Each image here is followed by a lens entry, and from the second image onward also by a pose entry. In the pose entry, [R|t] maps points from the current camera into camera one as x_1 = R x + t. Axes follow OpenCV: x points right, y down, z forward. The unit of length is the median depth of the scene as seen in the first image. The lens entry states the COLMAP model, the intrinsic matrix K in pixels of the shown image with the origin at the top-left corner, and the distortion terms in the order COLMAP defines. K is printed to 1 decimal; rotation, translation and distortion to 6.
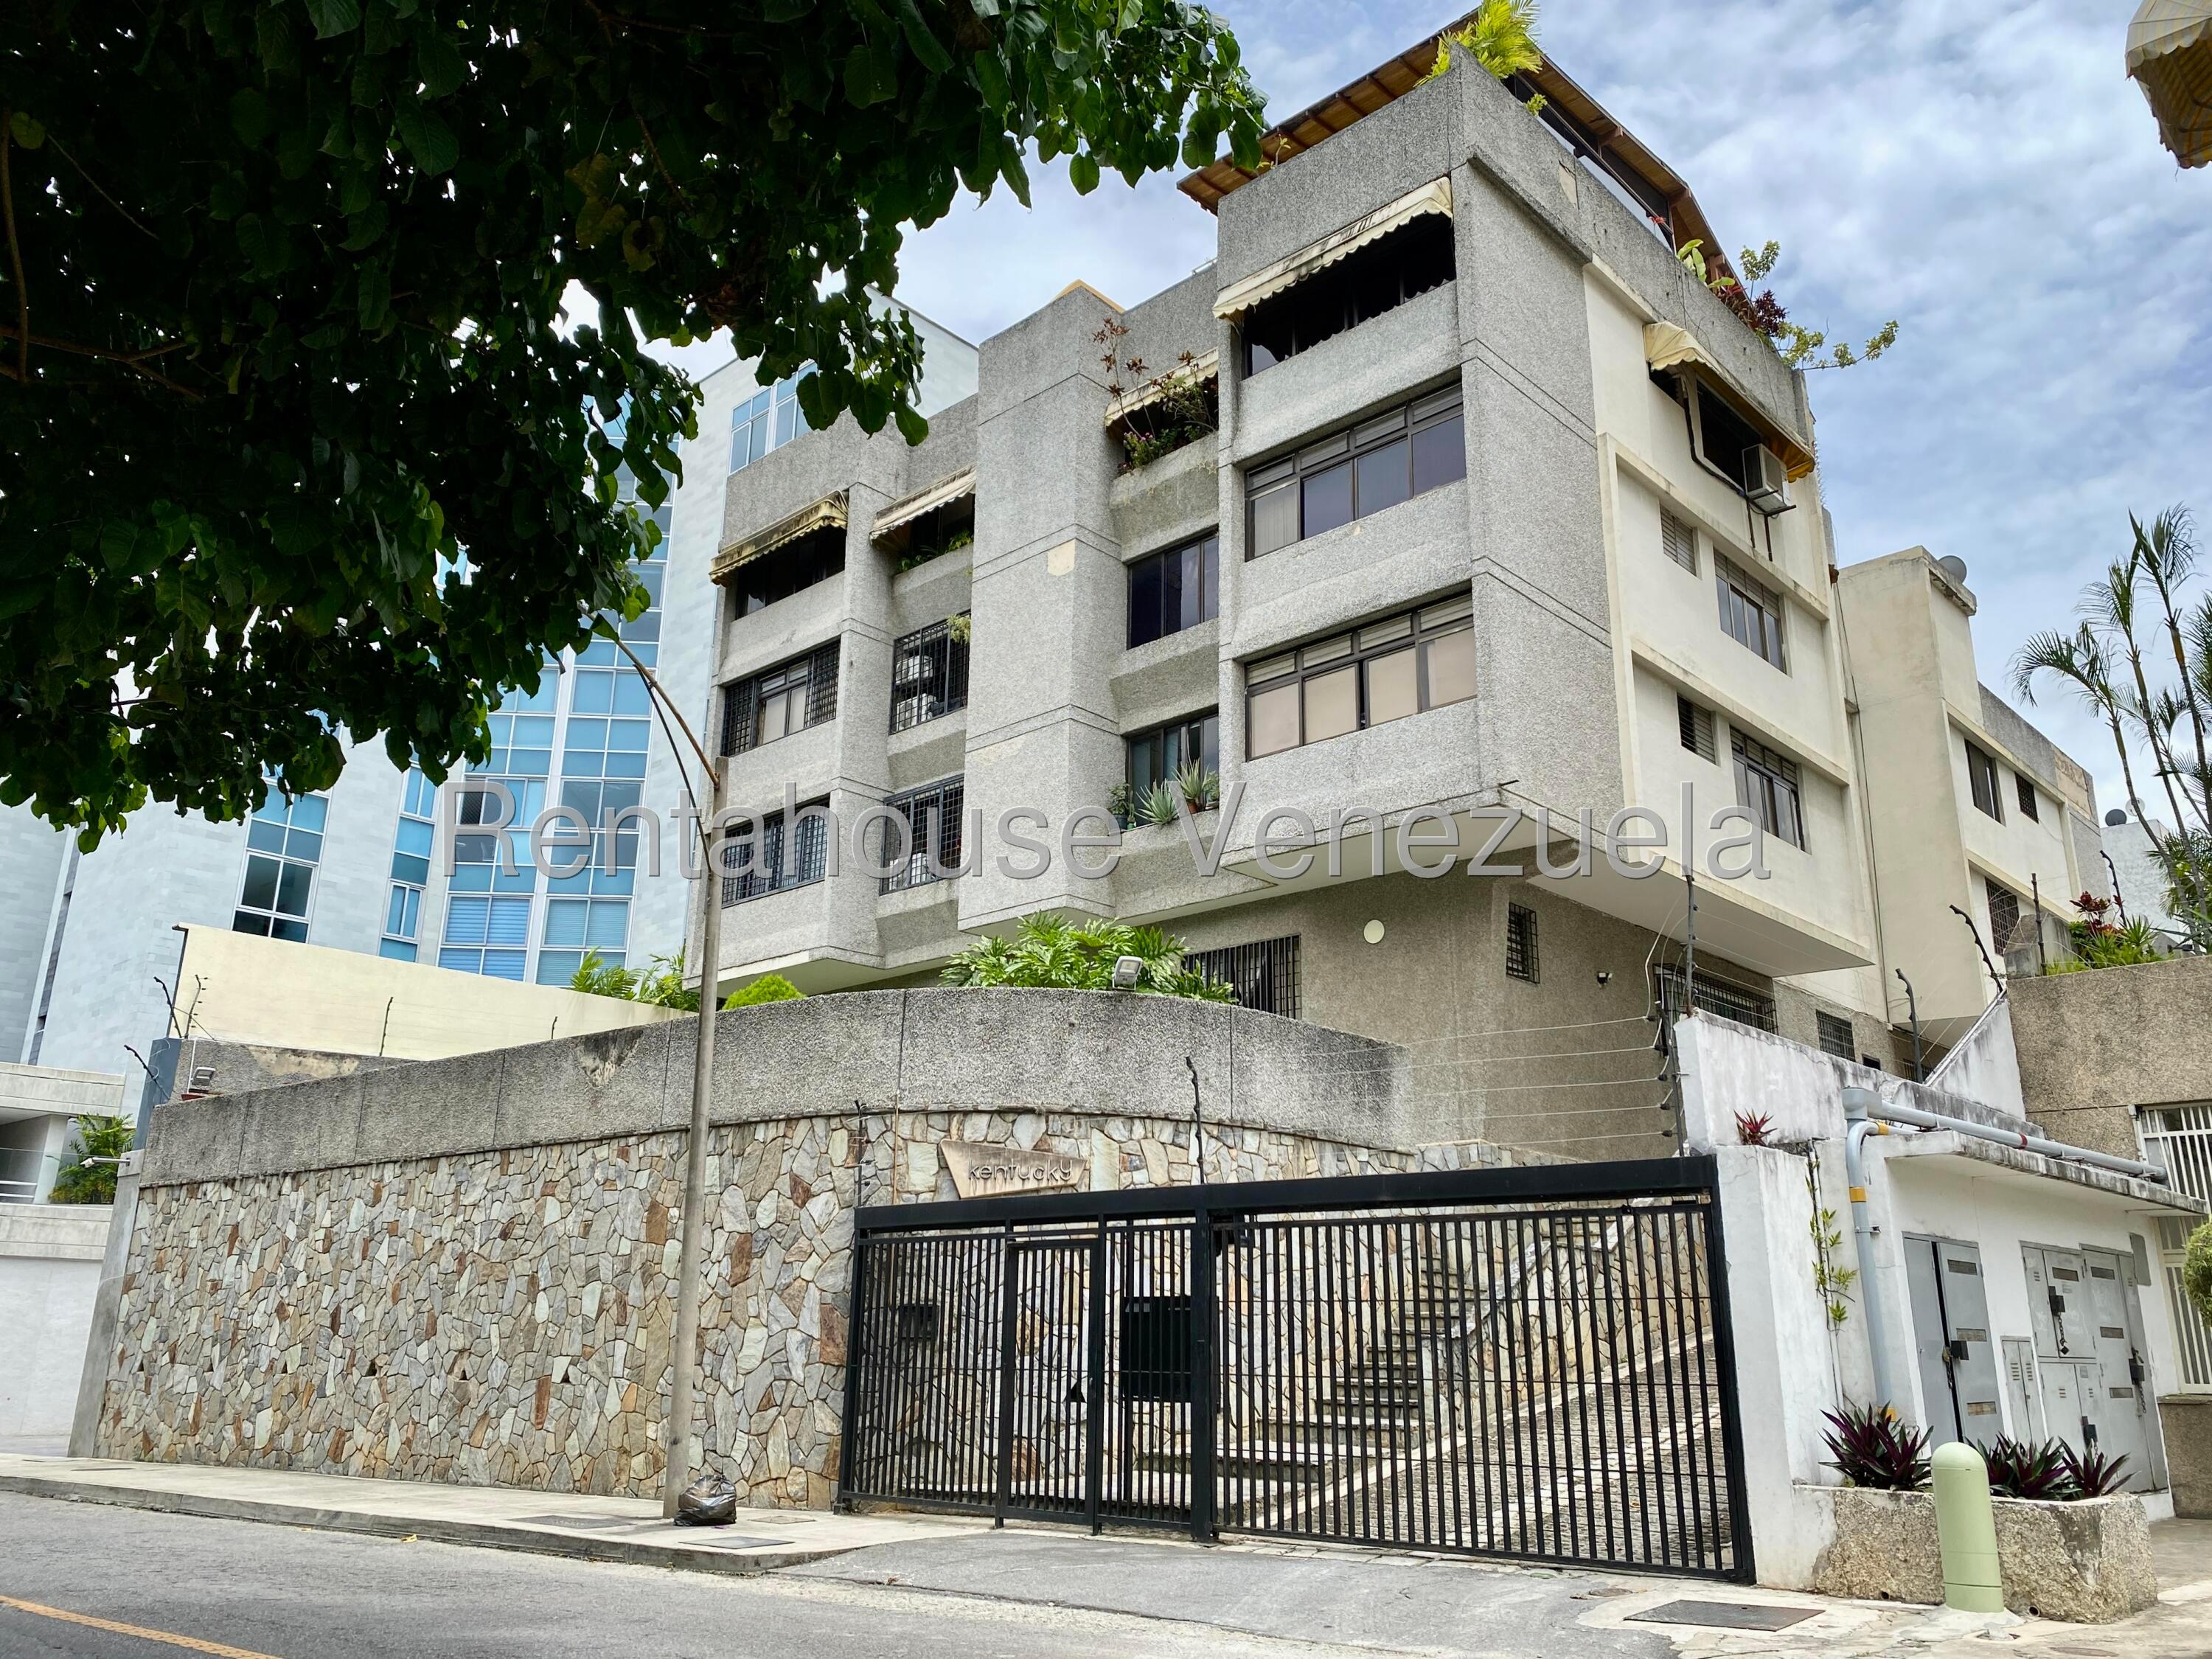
lens RADIAL K [[1732.2, 0, 1114.3], [0, 1732.2, 832.9], [0, 0, 1]] dist [0.031610, -0.040611]
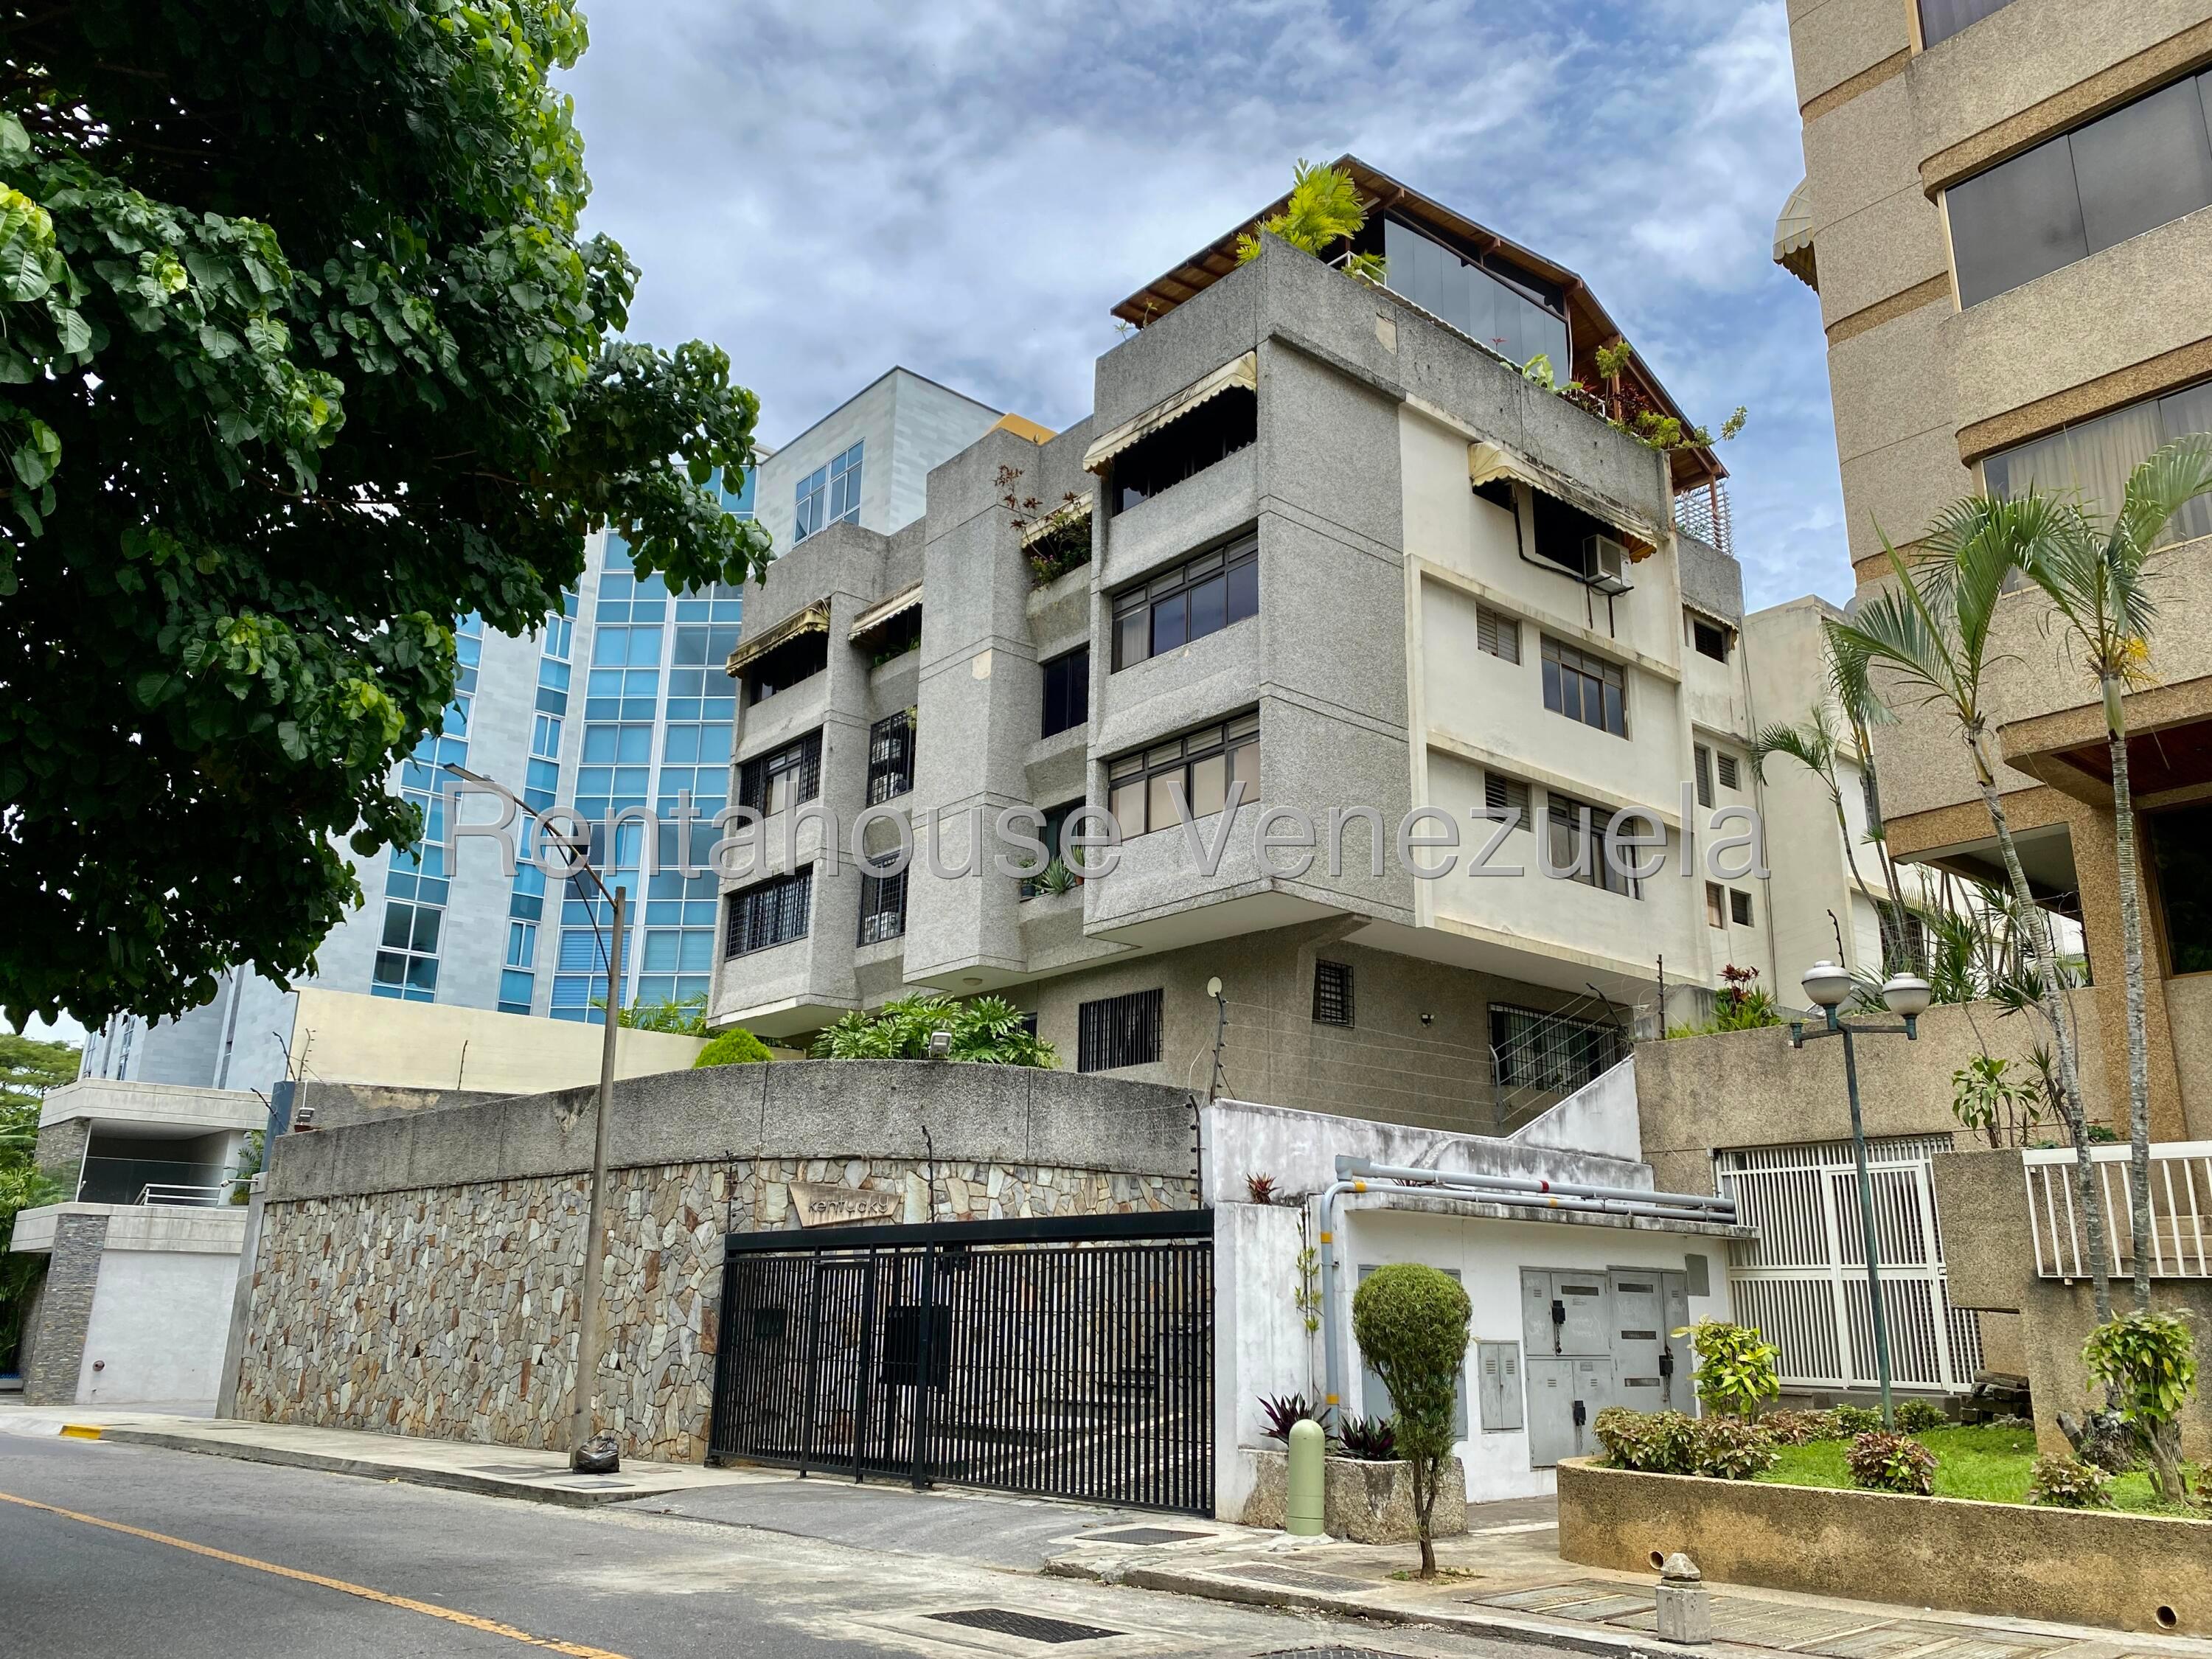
lens RADIAL K [[1732.2, 0, 1096.0], [0, 1732.2, 819.9], [0, 0, 1]] dist [0.031610, -0.040611]
pose [[0.992857, -0.030493, -0.115344, 0.209887], [0.031532, 0.999477, 0.007191, -0.069294], [0.115064, -0.010777, 0.993300, -0.189570]]
